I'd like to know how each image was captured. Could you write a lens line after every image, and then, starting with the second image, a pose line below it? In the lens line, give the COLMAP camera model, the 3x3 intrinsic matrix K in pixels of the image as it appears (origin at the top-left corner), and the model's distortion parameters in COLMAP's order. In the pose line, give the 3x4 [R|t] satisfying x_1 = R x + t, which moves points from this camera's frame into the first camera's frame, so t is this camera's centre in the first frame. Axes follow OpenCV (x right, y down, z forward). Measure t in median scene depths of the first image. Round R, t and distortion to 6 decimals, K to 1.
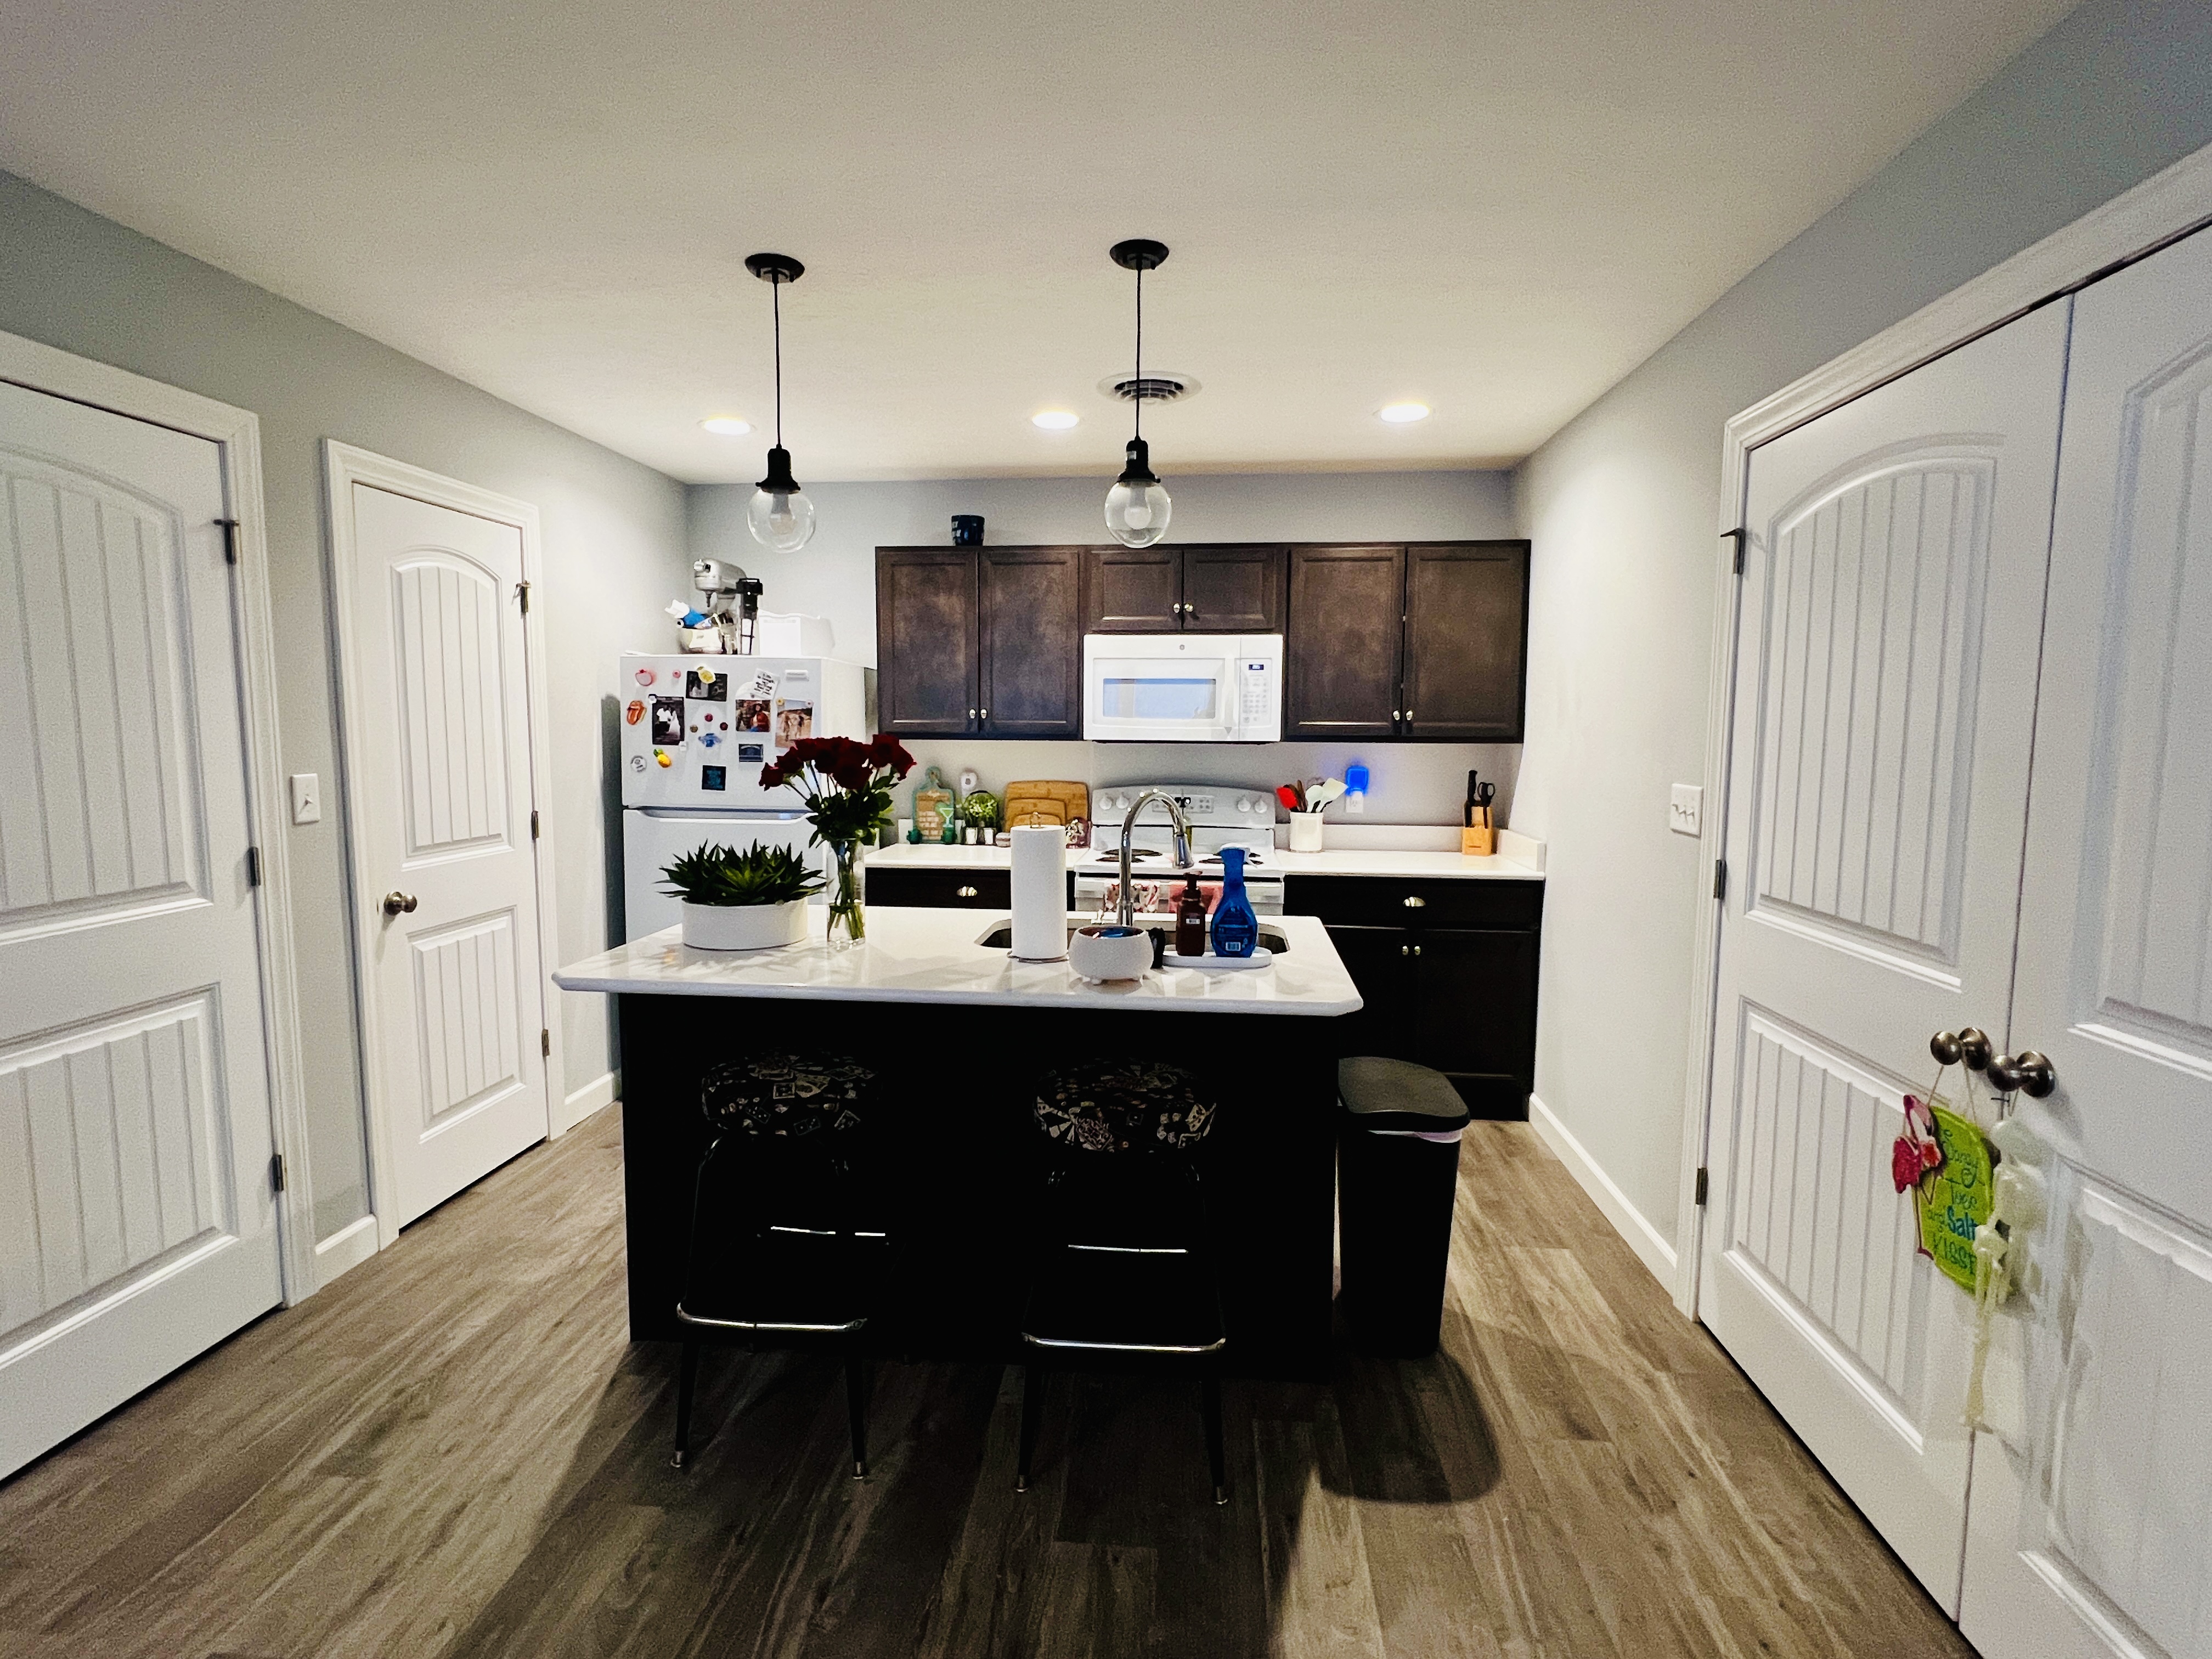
lens RADIAL K [[1102.7, 0, 1101.2], [0, 1102.7, 824.5], [0, 0, 1]] dist [0.000042, 0.000533]
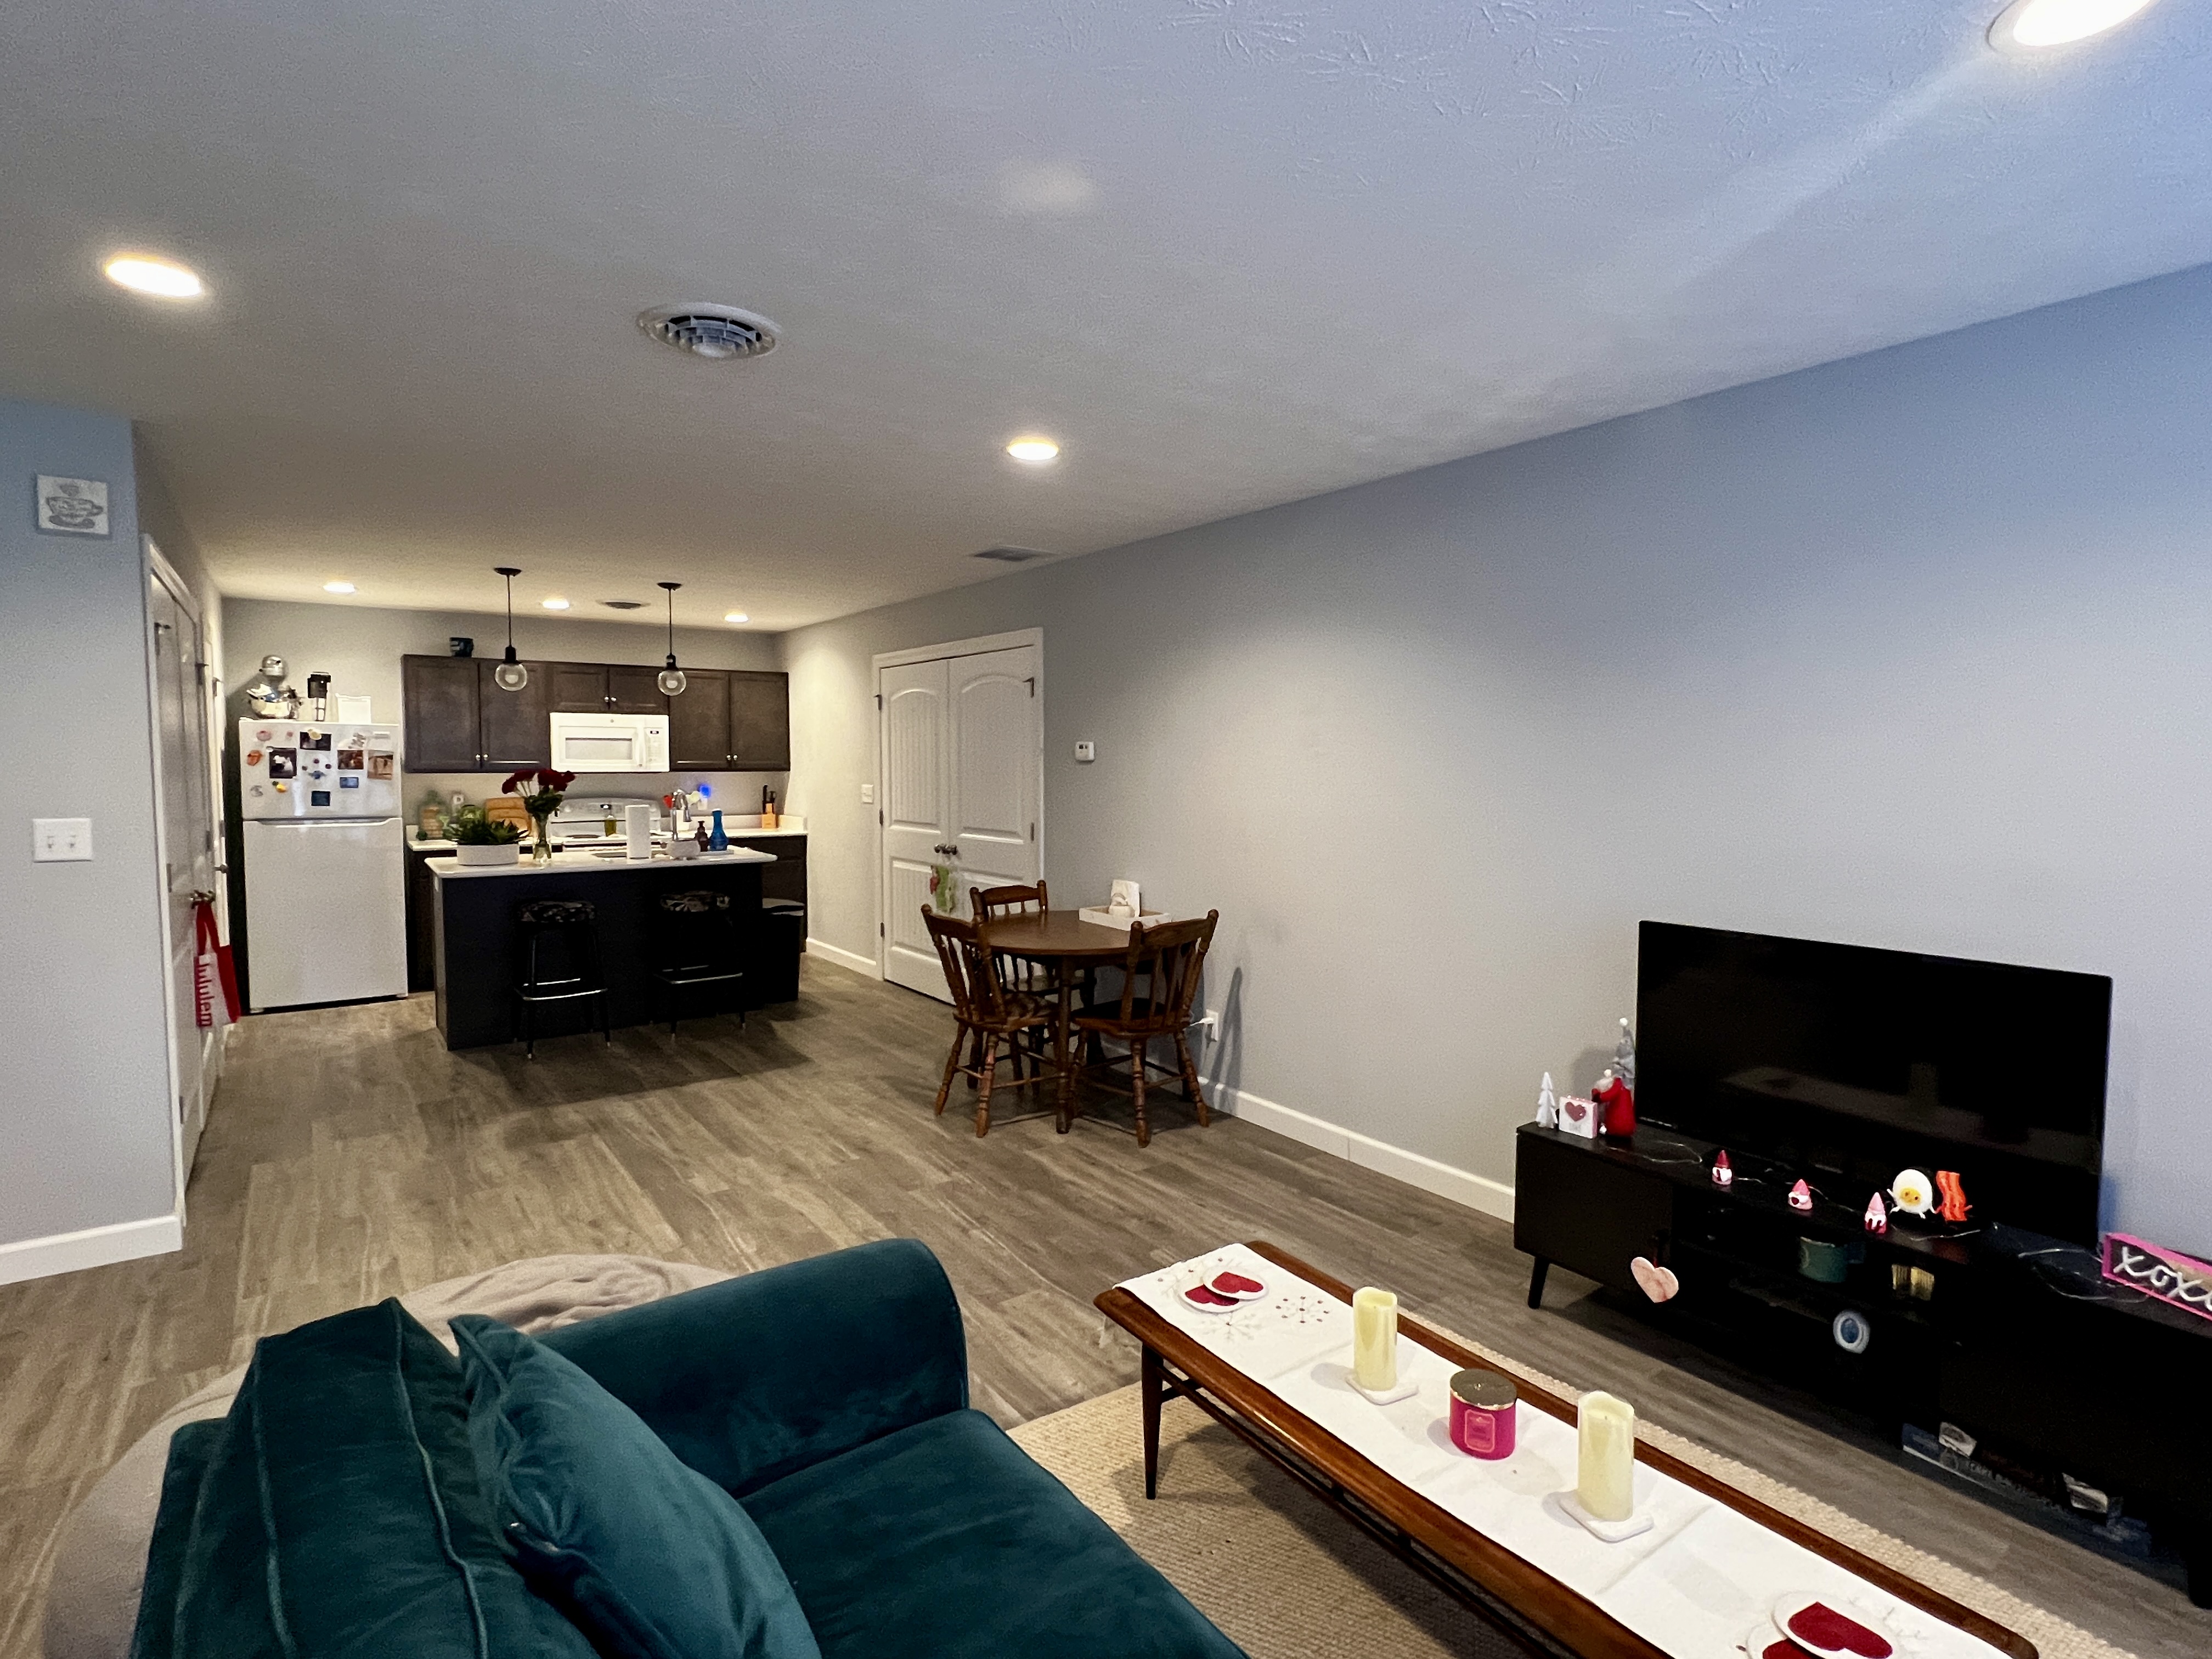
lens RADIAL K [[1102.7, 0, 1101.2], [0, 1102.7, 824.5], [0, 0, 1]] dist [0.000042, 0.000533]
pose [[0.751890, -0.043973, 0.657821, -0.553414], [0.063500, 0.997965, -0.005871, 0.076842], [-0.656224, 0.046186, 0.753152, -0.949057]]
